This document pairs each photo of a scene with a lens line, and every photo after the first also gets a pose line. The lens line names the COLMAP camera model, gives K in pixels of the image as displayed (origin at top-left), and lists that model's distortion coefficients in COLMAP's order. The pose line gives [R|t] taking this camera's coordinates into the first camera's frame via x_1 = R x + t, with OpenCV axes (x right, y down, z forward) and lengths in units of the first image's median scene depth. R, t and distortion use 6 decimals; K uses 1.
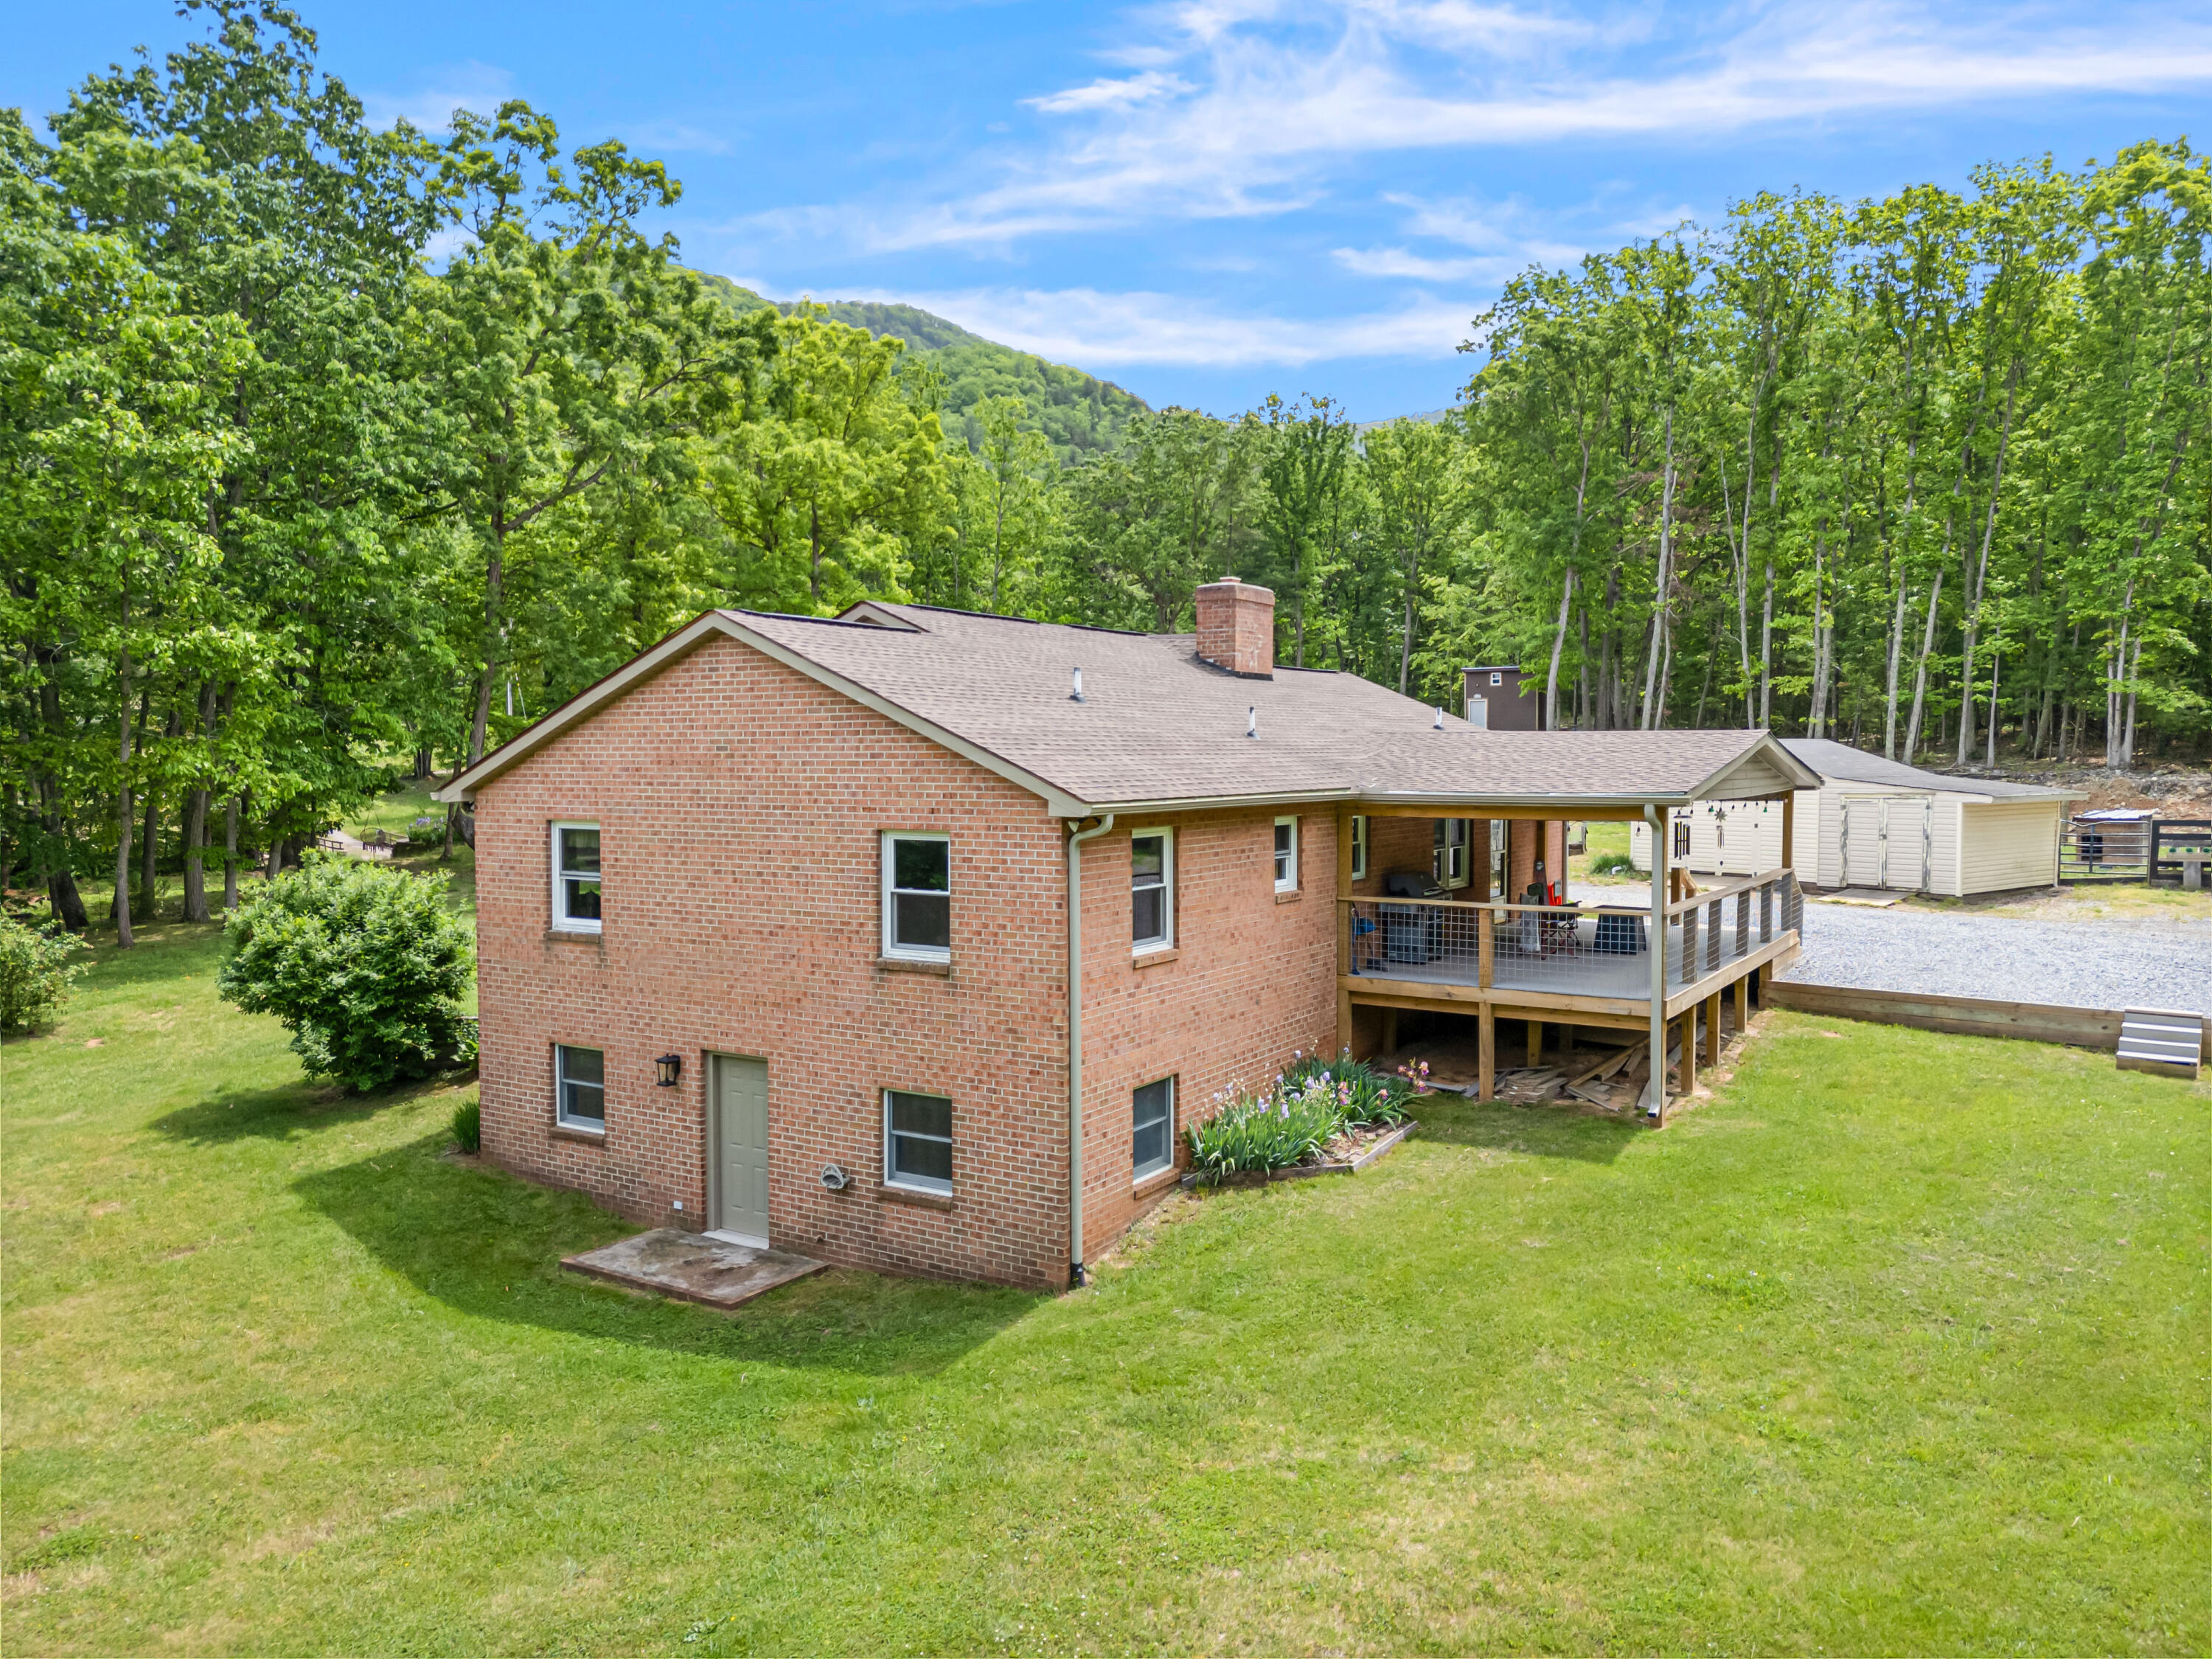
lens RADIAL K [[1549.1, 0, 1098.8], [0, 1549.1, 836.6], [0, 0, 1]] dist [0.041685, -0.020376]
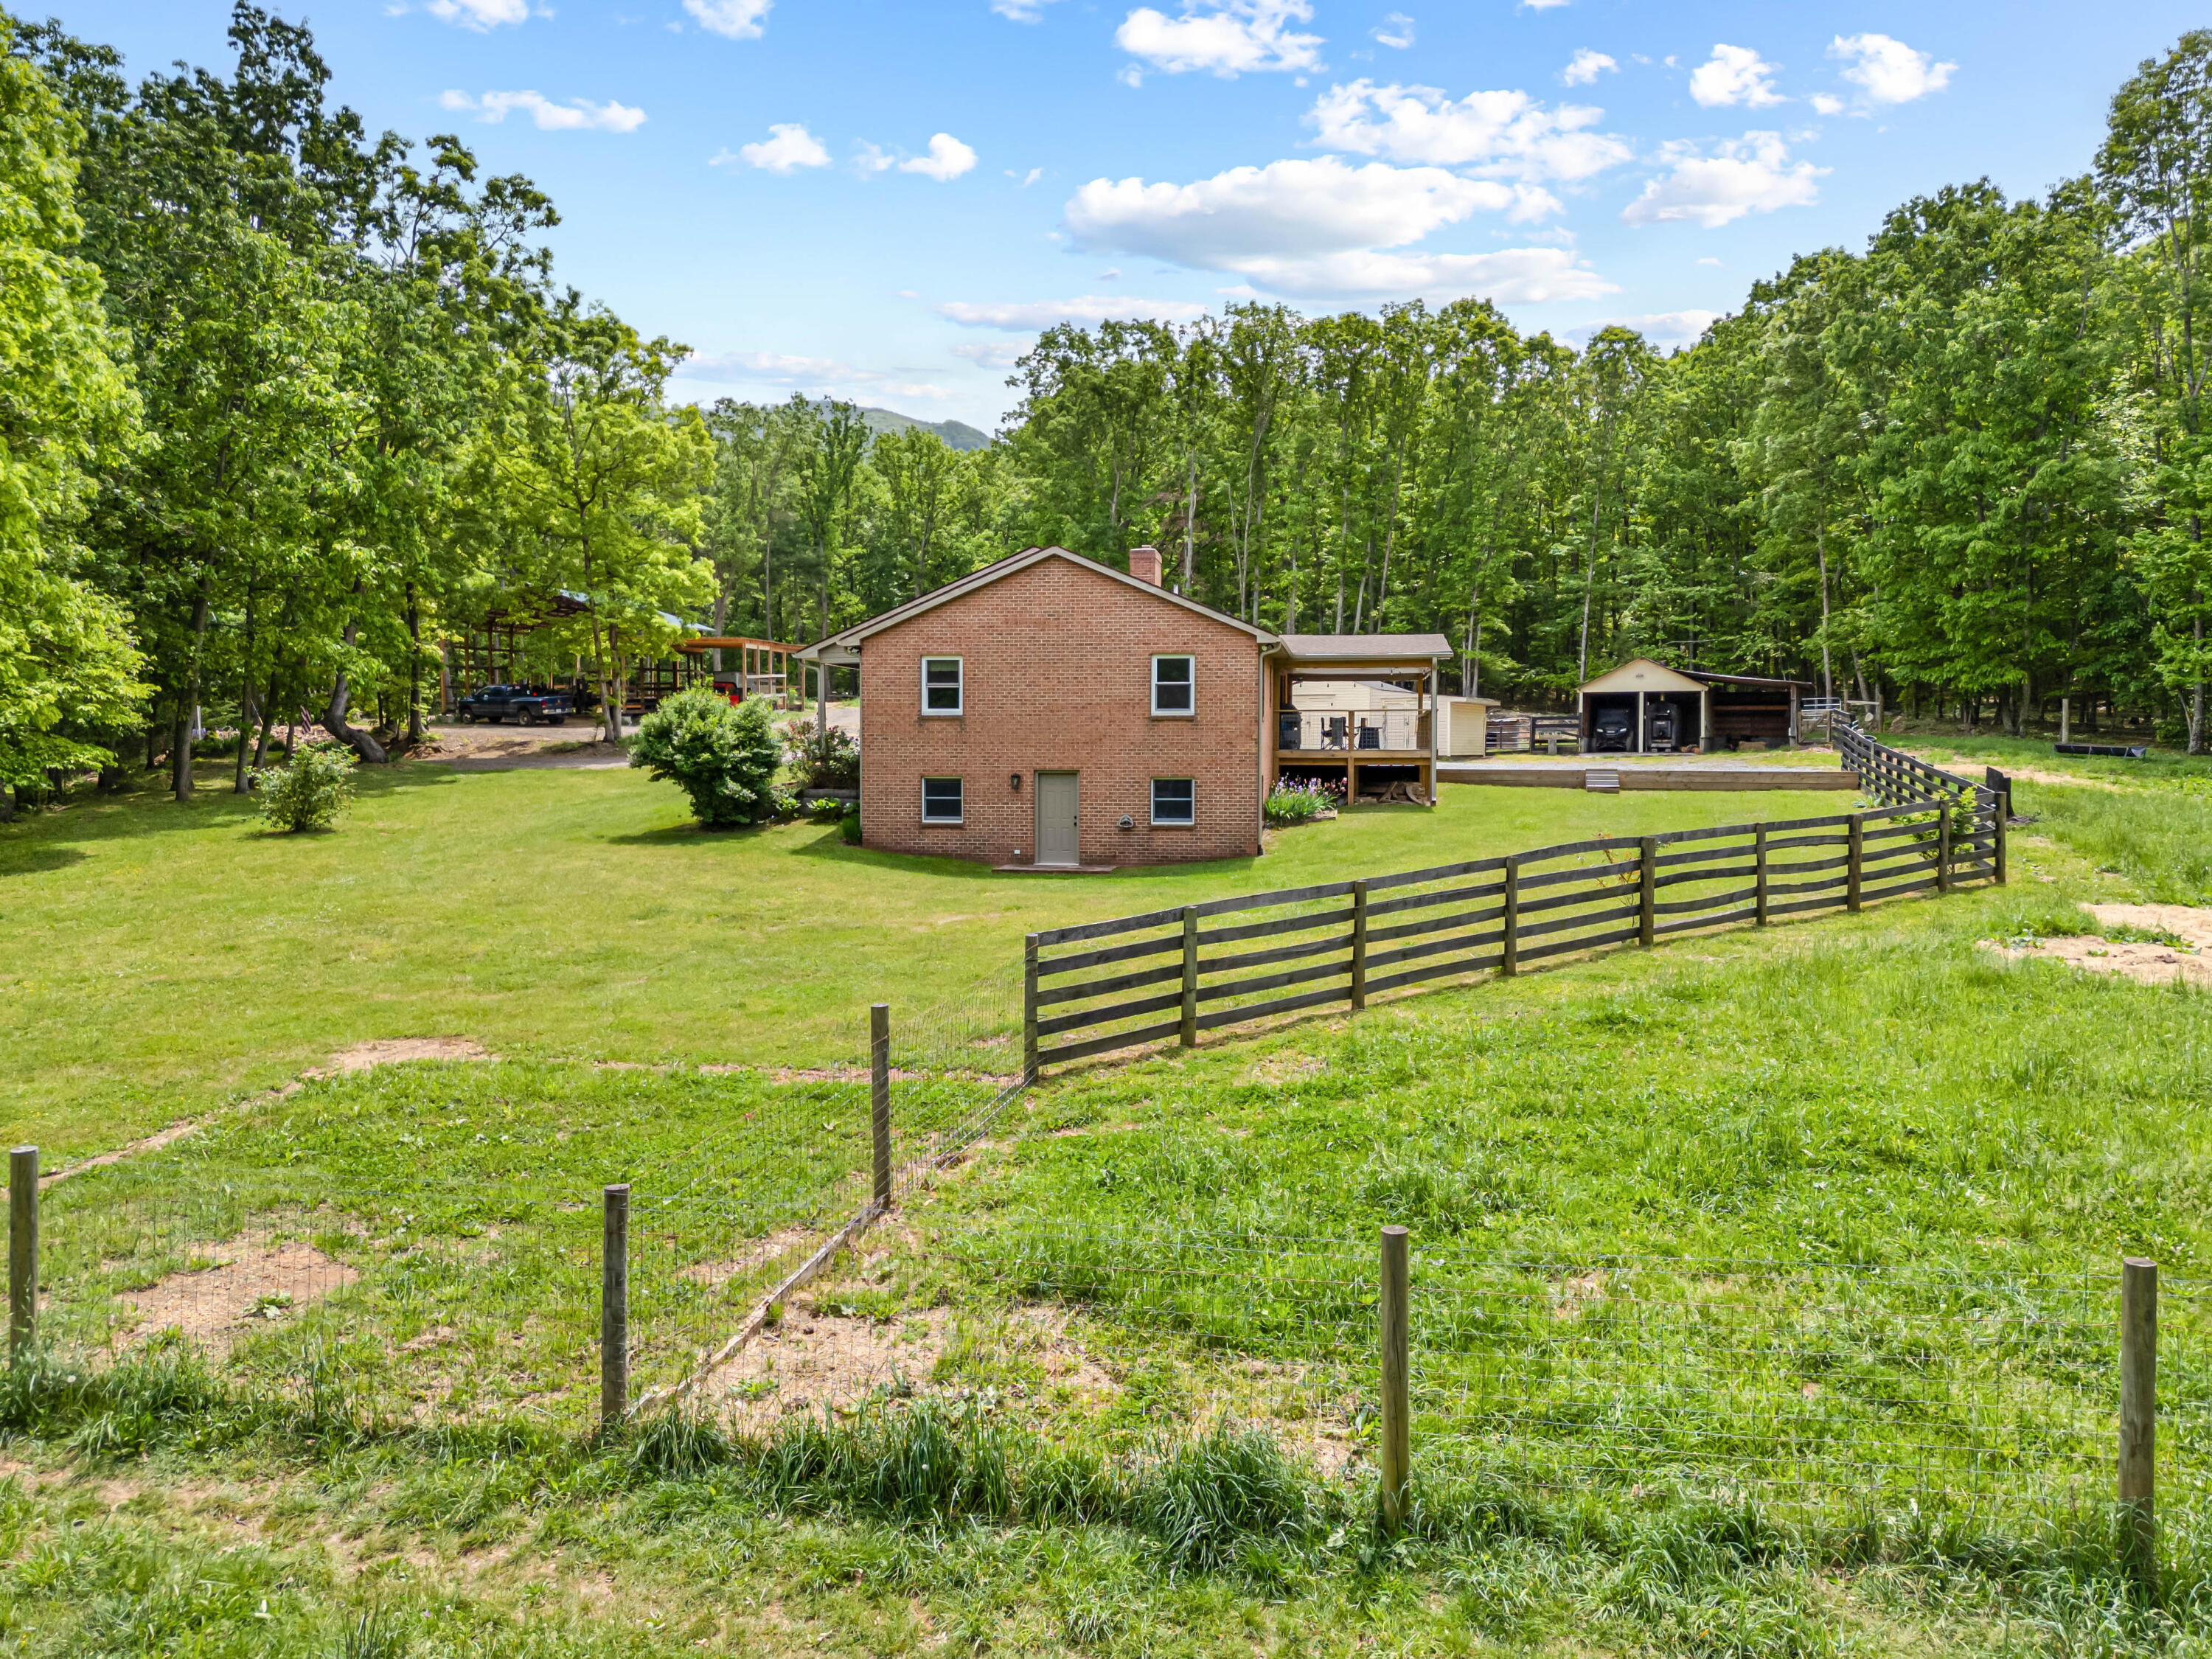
lens RADIAL K [[1549.1, 0, 1095.2], [0, 1549.1, 826.0], [0, 0, 1]] dist [0.041685, -0.020376]
pose [[0.917302, -0.015406, 0.397894, -0.921815], [0.015877, 0.999872, 0.002112, 0.195844], [-0.397875, 0.004380, 0.917429, -0.784600]]
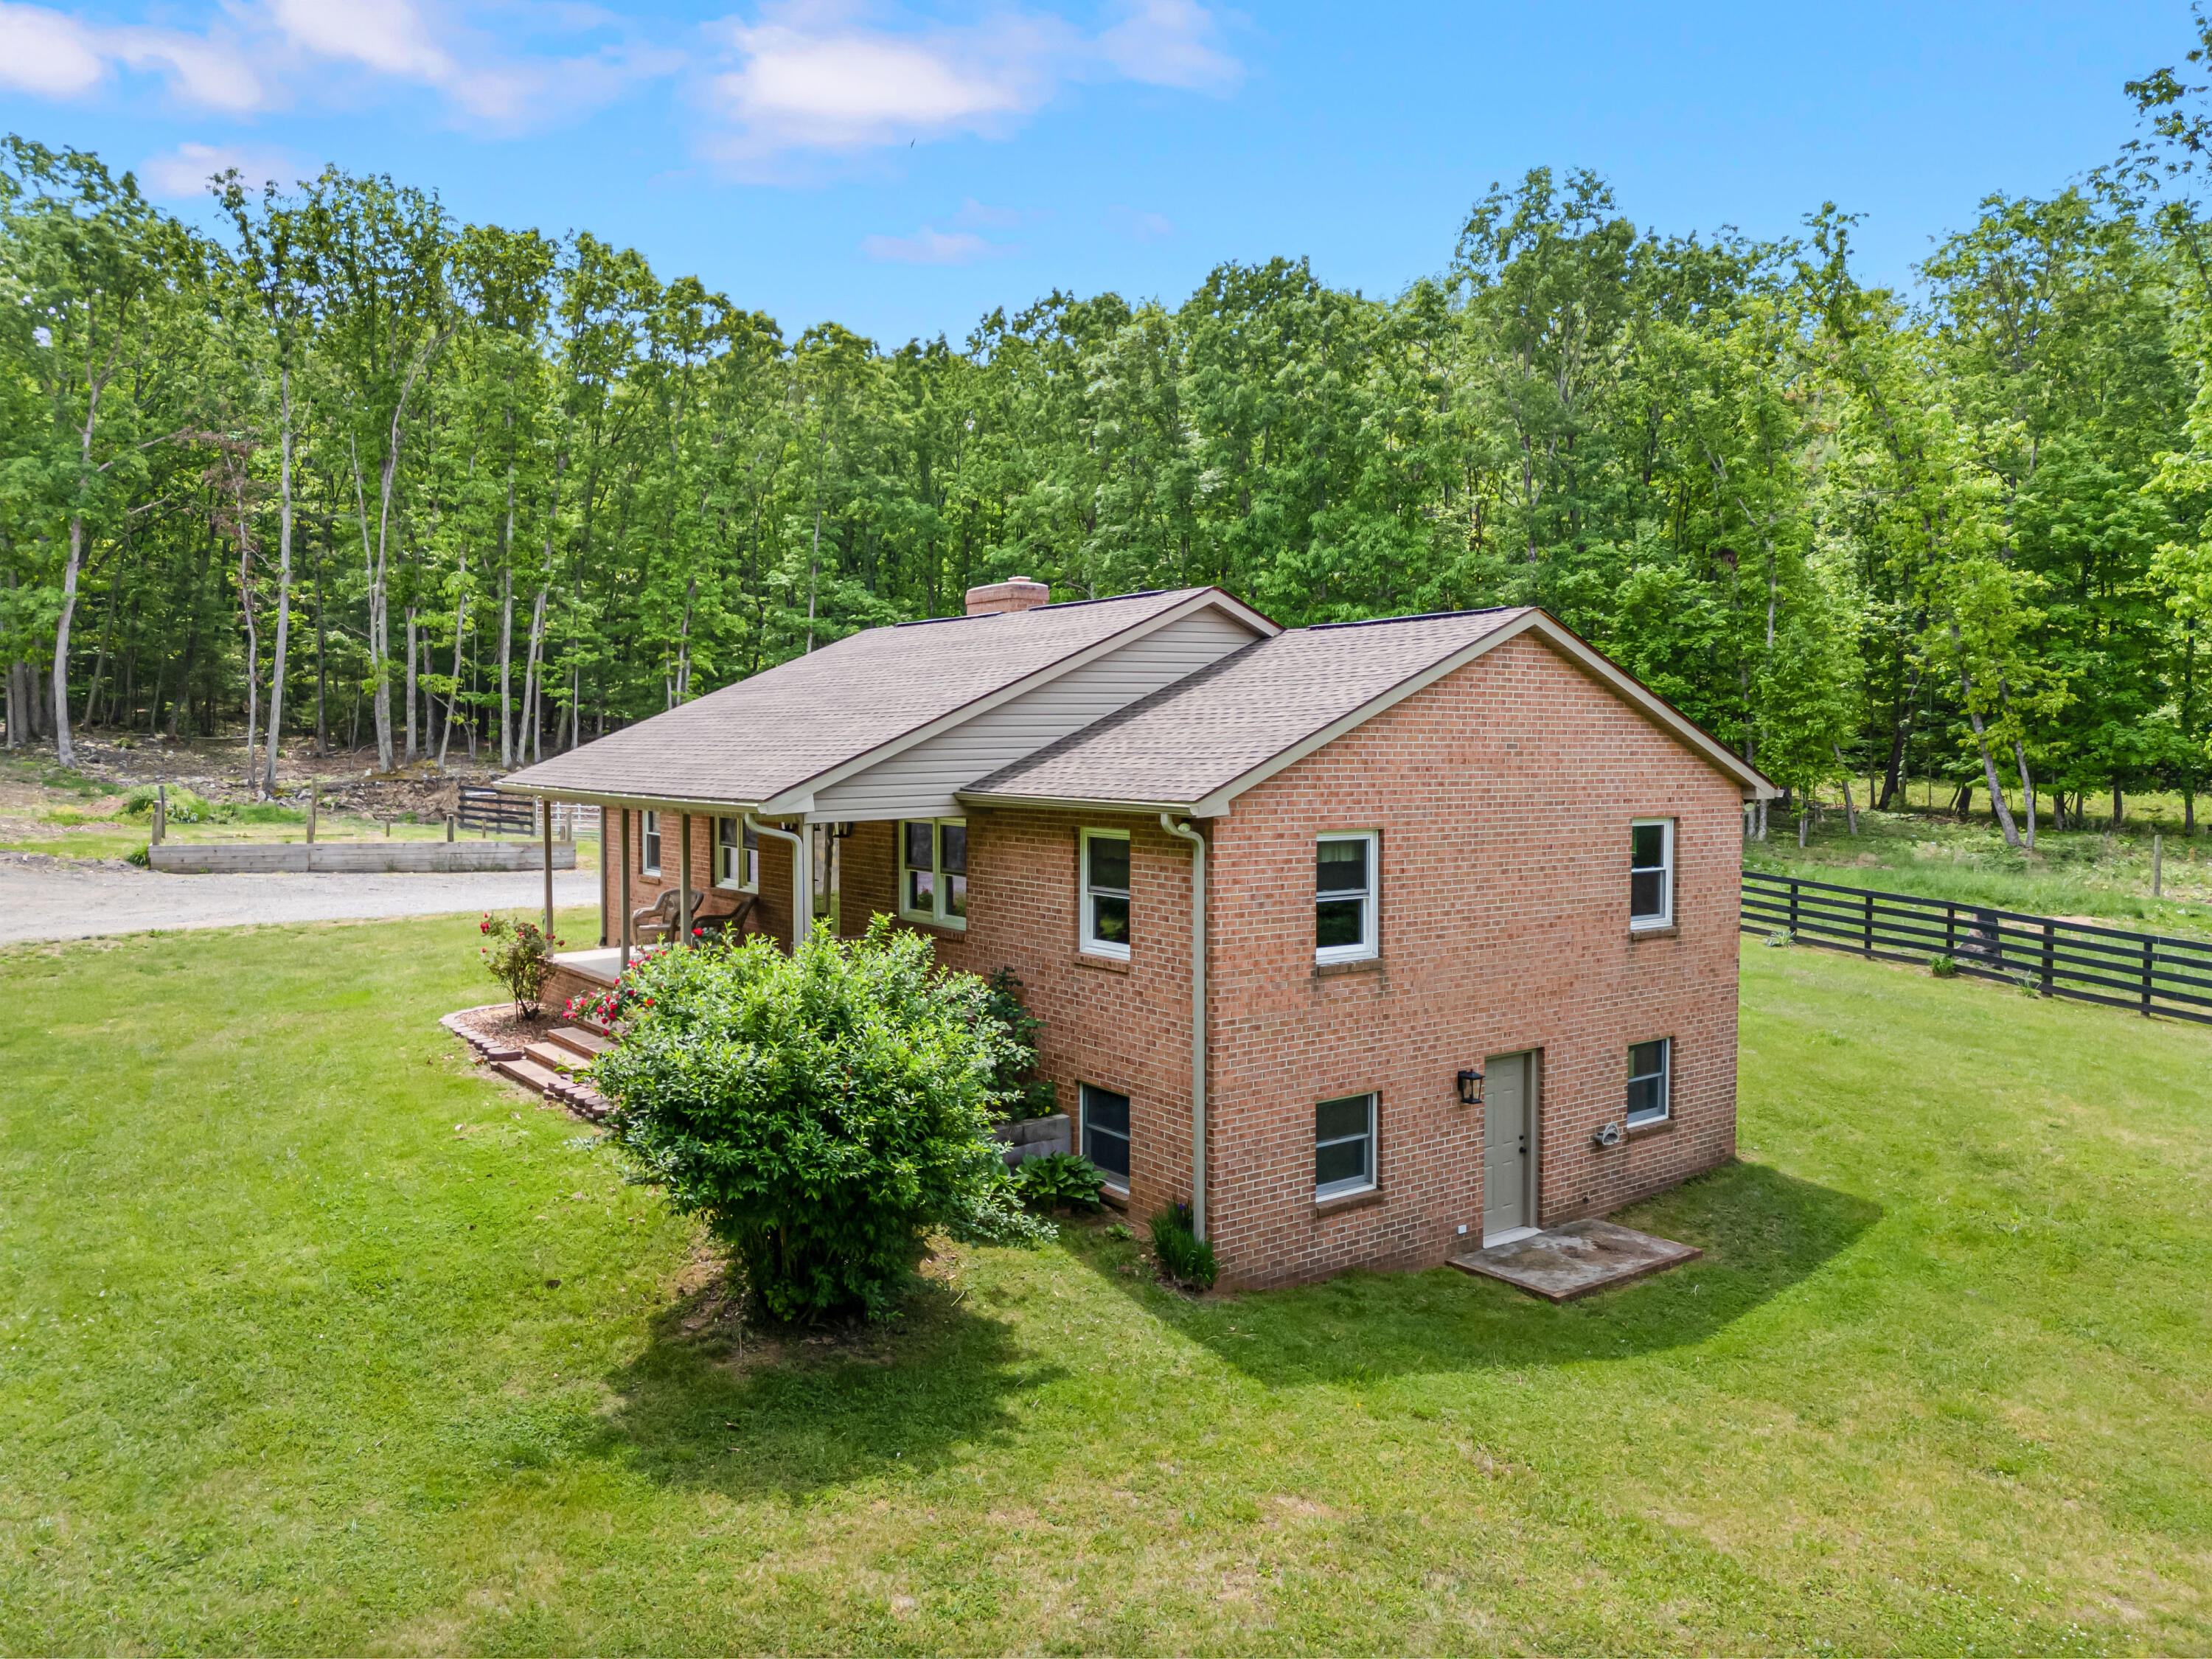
lens RADIAL K [[1549.1, 0, 1105.0], [0, 1549.1, 826.3], [0, 0, 1]] dist [0.041685, -0.020376]
pose [[0.352304, -0.040691, 0.935001, -1.186522], [0.045273, 0.998626, 0.026401, -0.041092], [-0.934790, 0.033029, 0.353662, 0.836392]]
